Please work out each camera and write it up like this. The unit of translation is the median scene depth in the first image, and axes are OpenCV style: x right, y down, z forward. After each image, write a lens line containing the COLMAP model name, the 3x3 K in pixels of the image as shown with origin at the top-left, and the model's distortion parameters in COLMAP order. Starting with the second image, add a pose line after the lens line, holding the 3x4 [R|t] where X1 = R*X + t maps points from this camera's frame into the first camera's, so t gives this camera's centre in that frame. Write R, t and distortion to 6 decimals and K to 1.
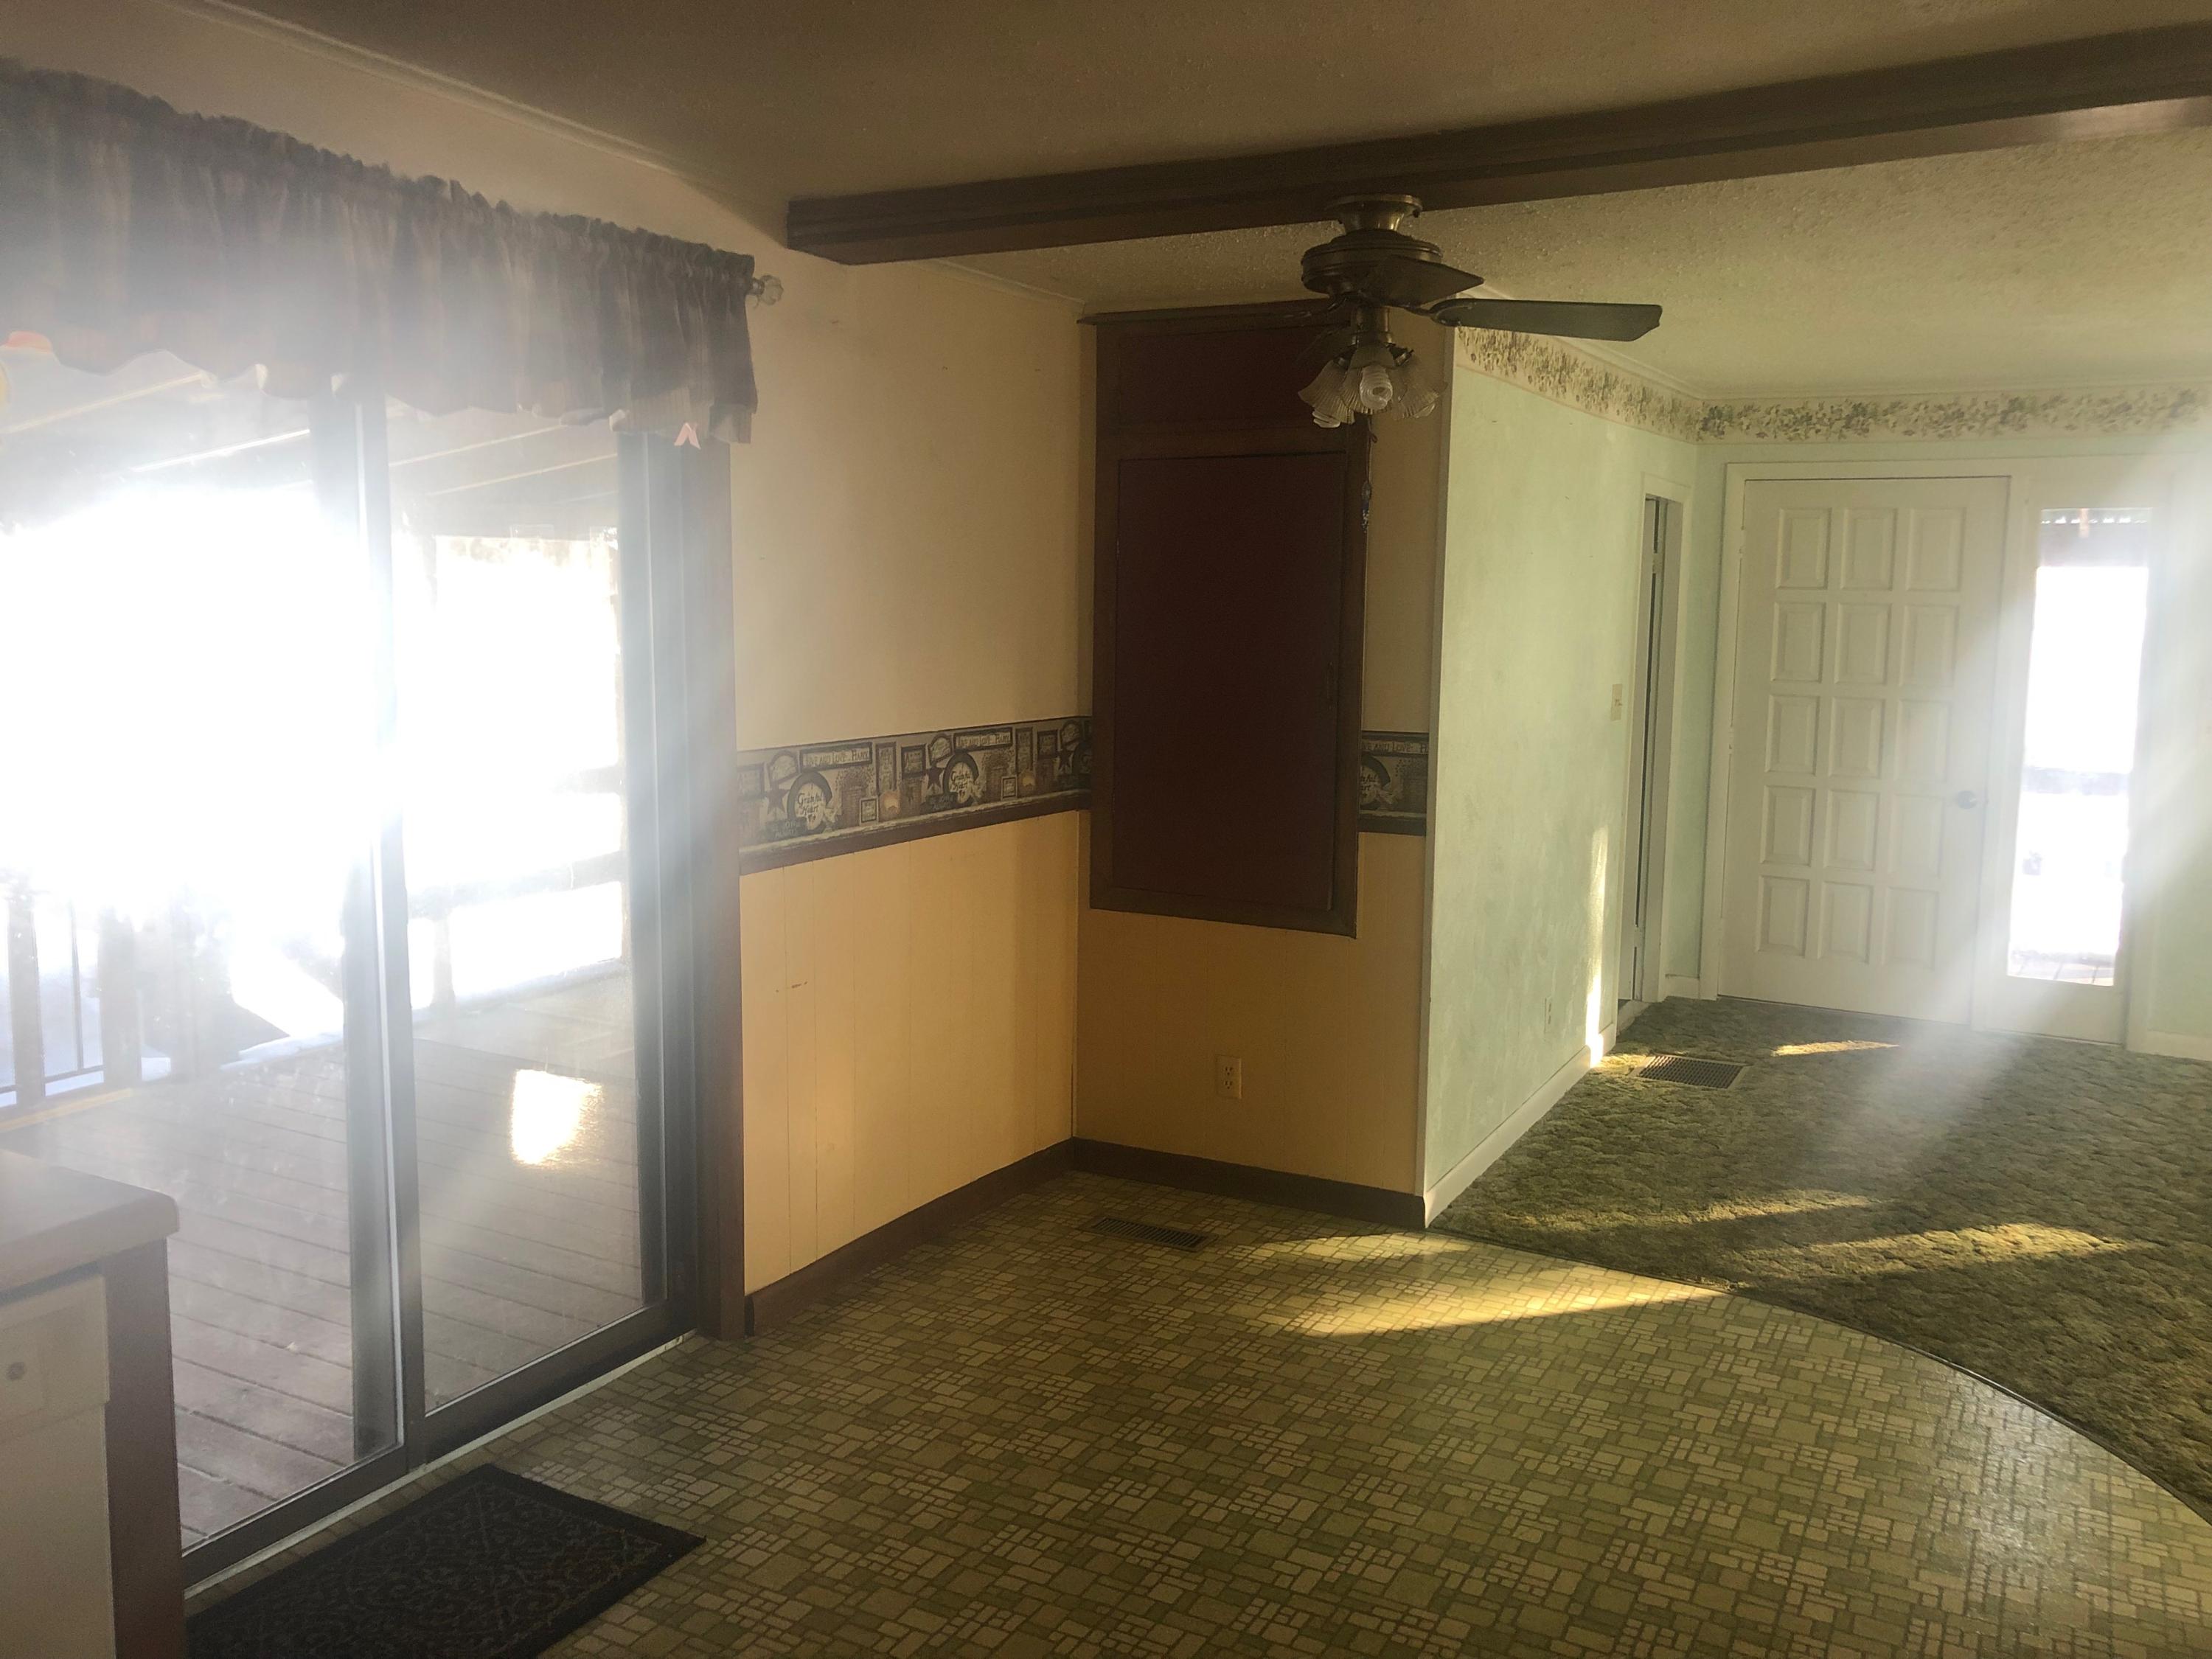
lens RADIAL K [[1806.2, 0, 1108.3], [0, 1806.2, 820.7], [0, 0, 1]] dist [-0.013010, 0.010062]
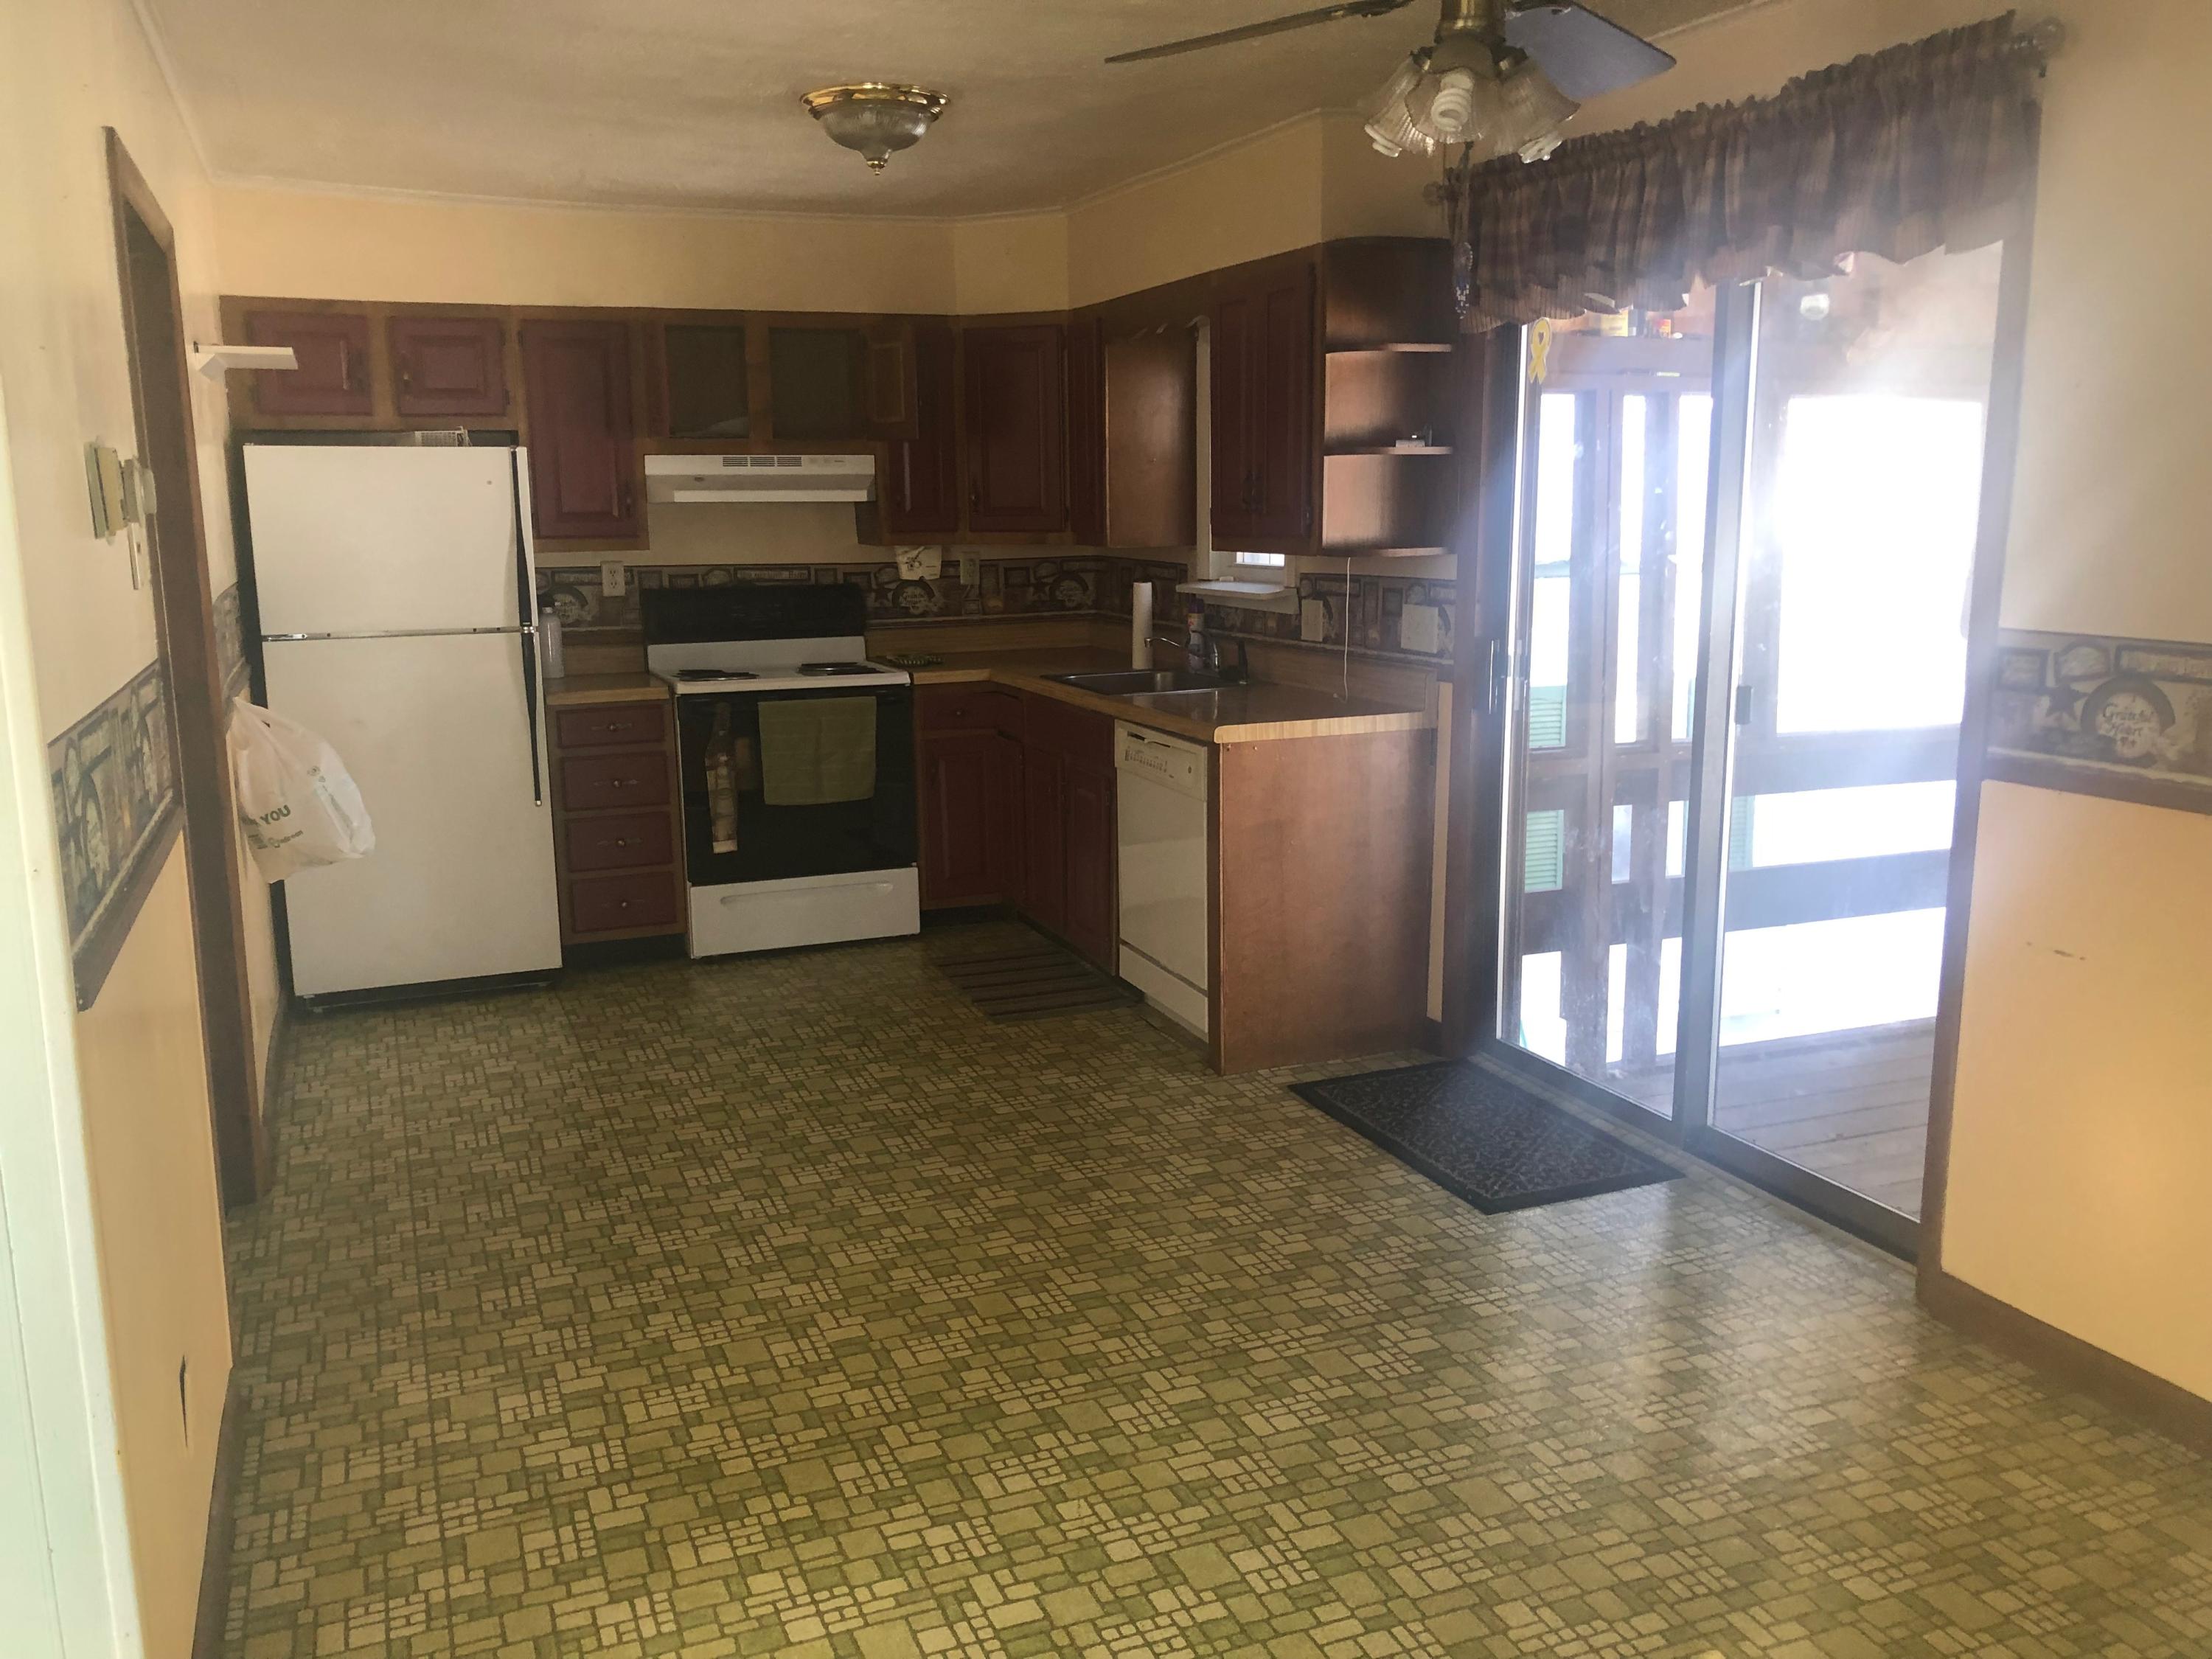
lens RADIAL K [[1806.2, 0, 1104.4], [0, 1806.2, 832.6], [0, 0, 1]] dist [-0.013010, 0.010062]
pose [[-0.632814, 0.143050, -0.760975, 0.656093], [-0.090353, 0.962430, 0.256056, -0.115373], [0.769014, 0.230792, -0.596115, 1.131215]]
